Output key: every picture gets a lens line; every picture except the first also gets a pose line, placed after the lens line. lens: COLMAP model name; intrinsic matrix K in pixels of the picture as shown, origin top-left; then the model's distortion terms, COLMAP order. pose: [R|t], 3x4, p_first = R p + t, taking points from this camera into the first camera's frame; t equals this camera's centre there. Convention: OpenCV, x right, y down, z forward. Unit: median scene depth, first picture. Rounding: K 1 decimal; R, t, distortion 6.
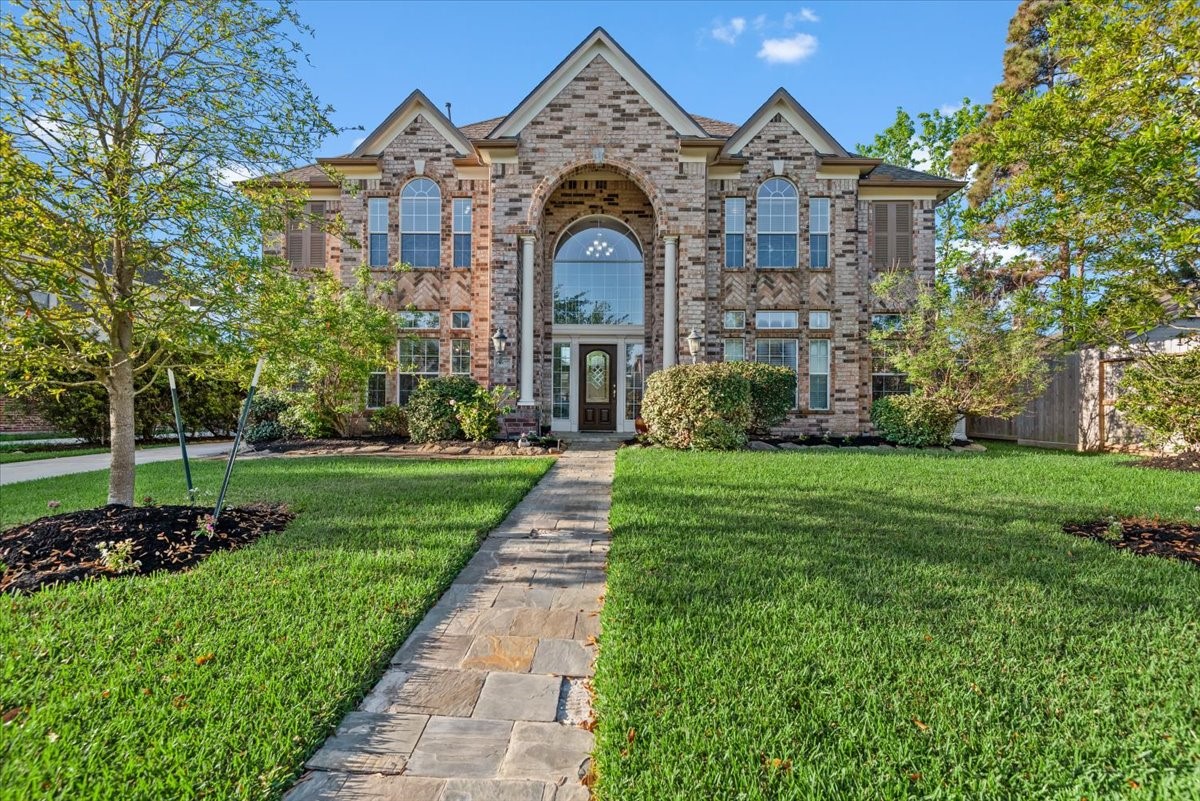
lens RADIAL K [[539.6, 0, 600.0], [0, 539.6, 400.5], [0, 0, 1]] dist [0.001085, 0.000009]
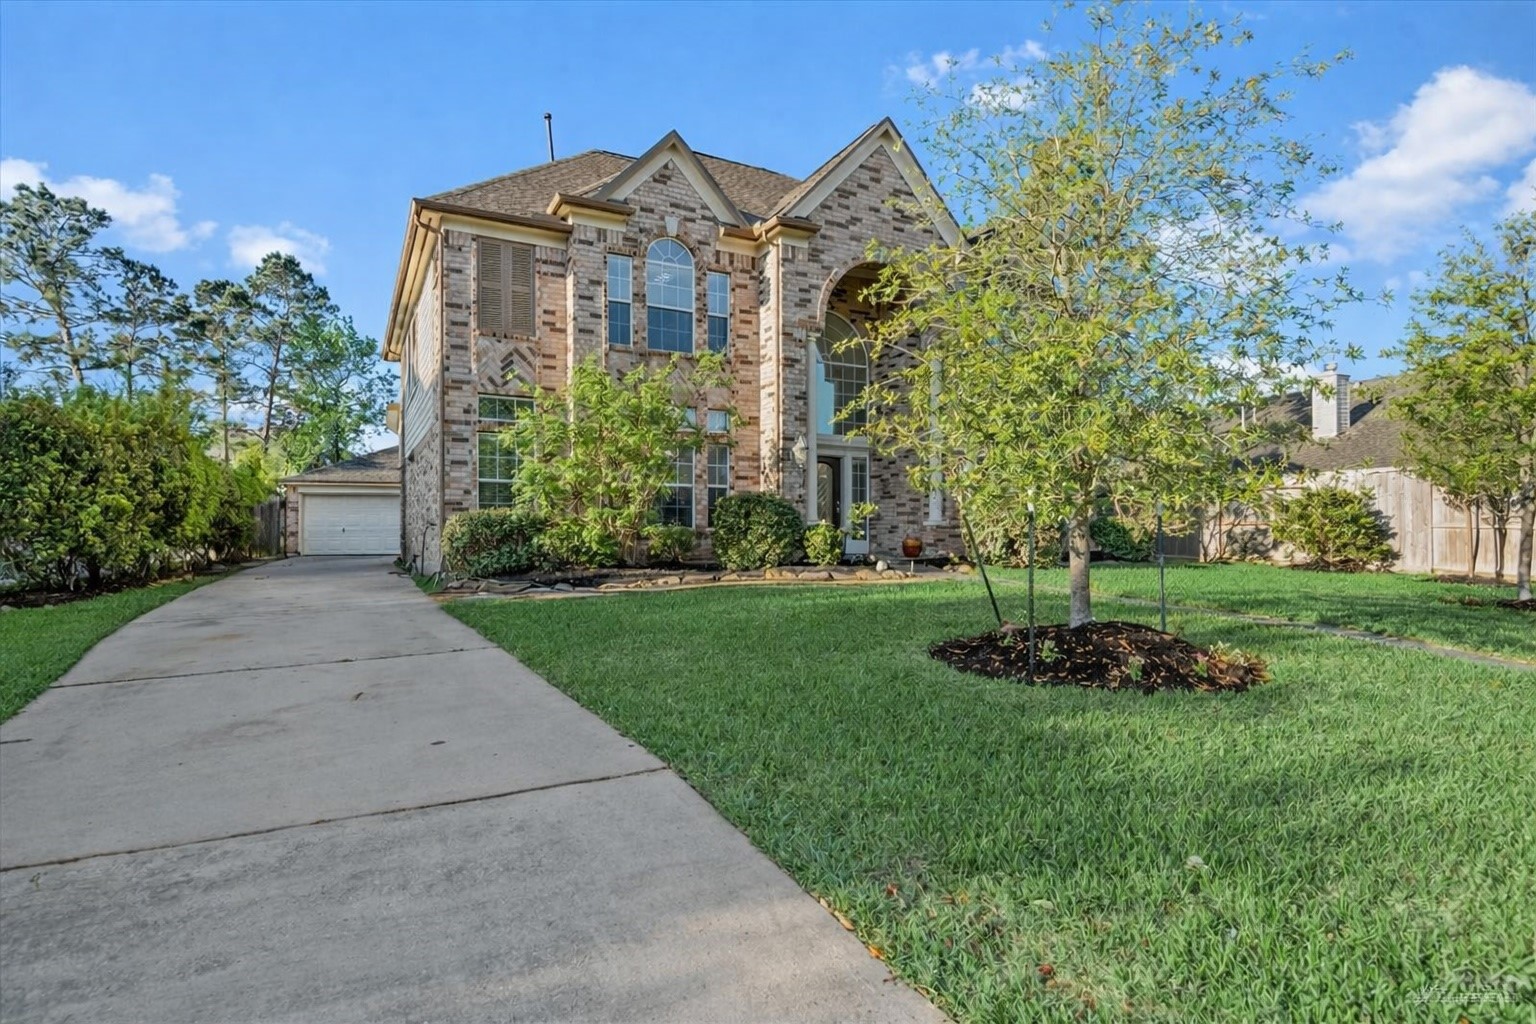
lens RADIAL K [[709.5, 0, 769.0], [0, 709.5, 524.0], [0, 0, 1]] dist [-0.000349, -0.000680]
pose [[0.895530, 0.001379, 0.444998, -0.675736], [-0.004799, 0.999967, 0.006558, 0.000625], [-0.444975, -0.008009, 0.895507, -0.007051]]
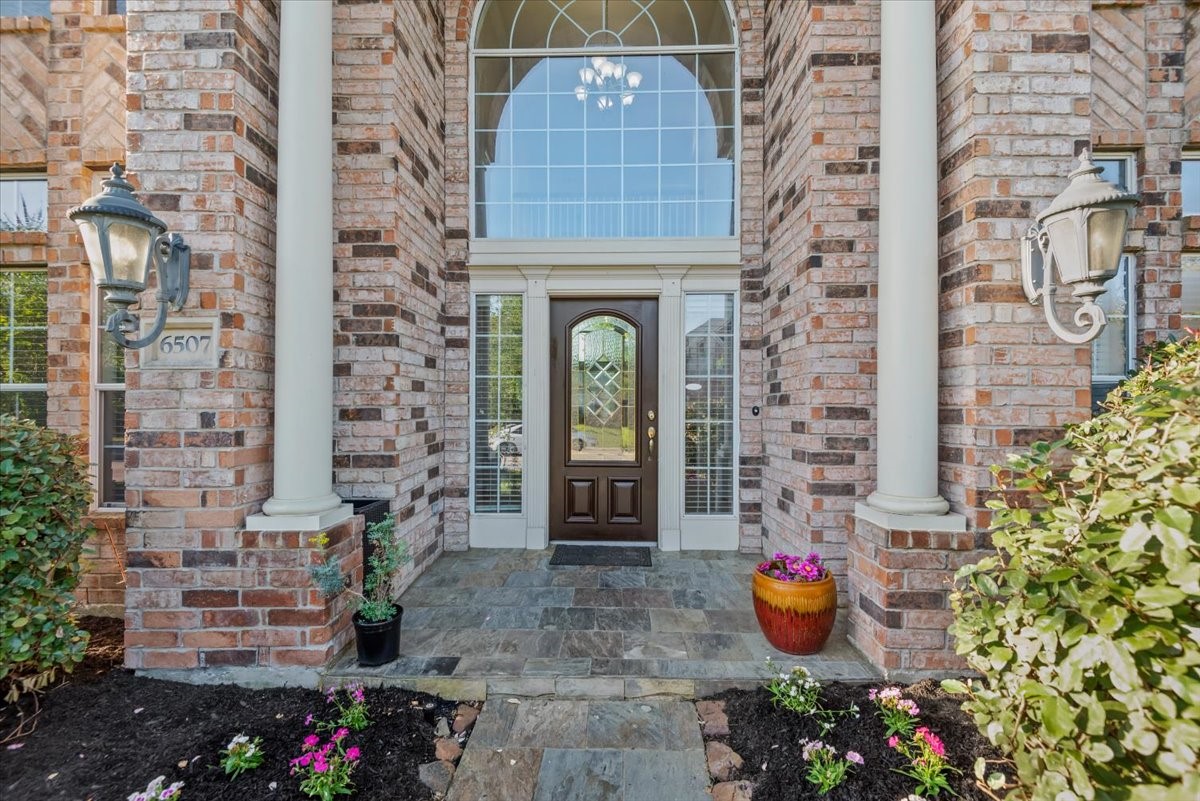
lens RADIAL K [[531.6, 0, 583.8], [0, 531.6, 398.7], [0, 0, 1]] dist [-0.001915, -0.000439]
pose [[0.998664, -0.003705, -0.051539, 0.001179], [0.003810, 0.999991, 0.001949, -0.043616], [0.051531, -0.002143, 0.998669, 0.734308]]
